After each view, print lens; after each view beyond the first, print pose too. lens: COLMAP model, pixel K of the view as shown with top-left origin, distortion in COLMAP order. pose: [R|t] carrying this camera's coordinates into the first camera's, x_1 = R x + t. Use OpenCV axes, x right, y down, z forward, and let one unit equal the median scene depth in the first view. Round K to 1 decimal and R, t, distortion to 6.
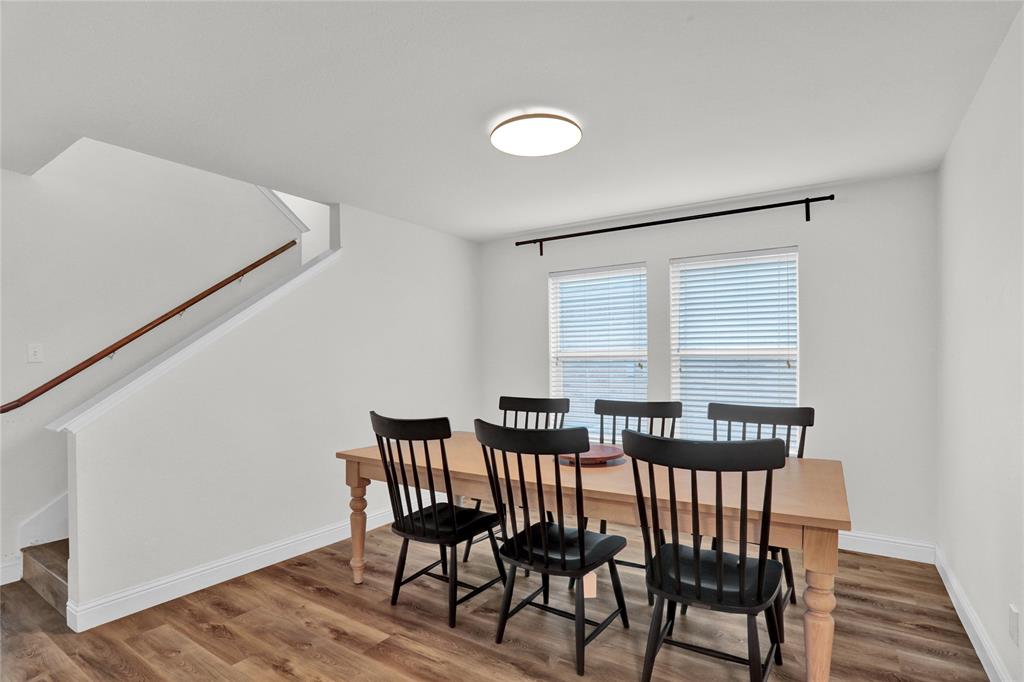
lens RADIAL K [[498.3, 0, 522.5], [0, 498.3, 358.3], [0, 0, 1]] dist [-0.024784, 0.007689]
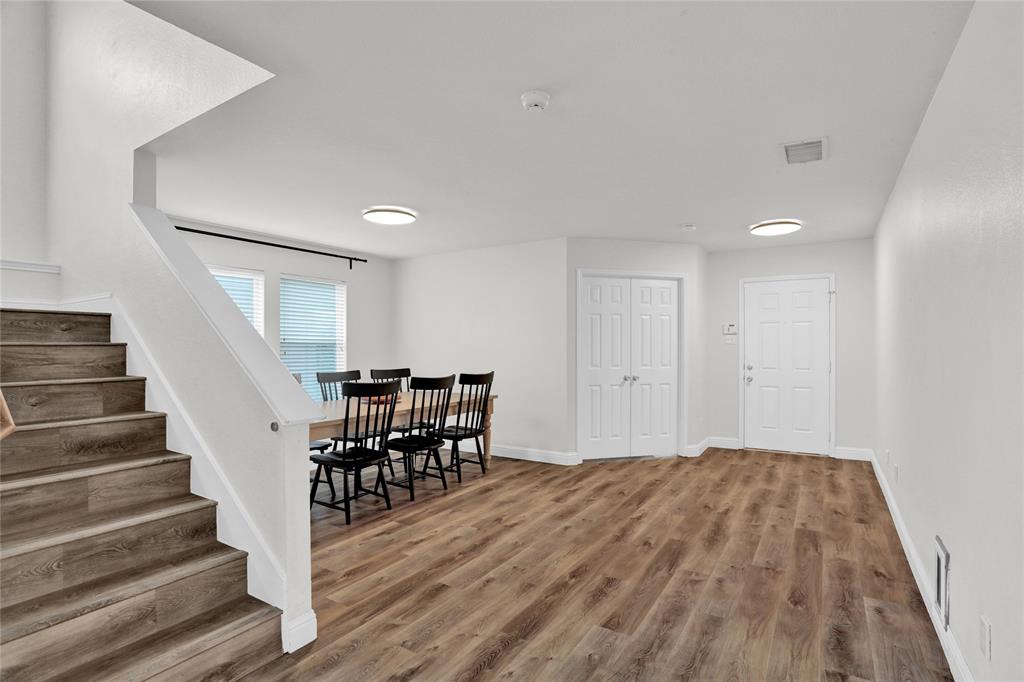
lens RADIAL K [[514.6, 0, 510.4], [0, 514.6, 352.1], [0, 0, 1]] dist [-0.053361, 0.024445]
pose [[-0.024008, 0.002886, 0.999708, -1.869364], [-0.003710, 0.999989, -0.002976, 0.037510], [-0.999705, -0.003780, -0.023997, 0.674379]]
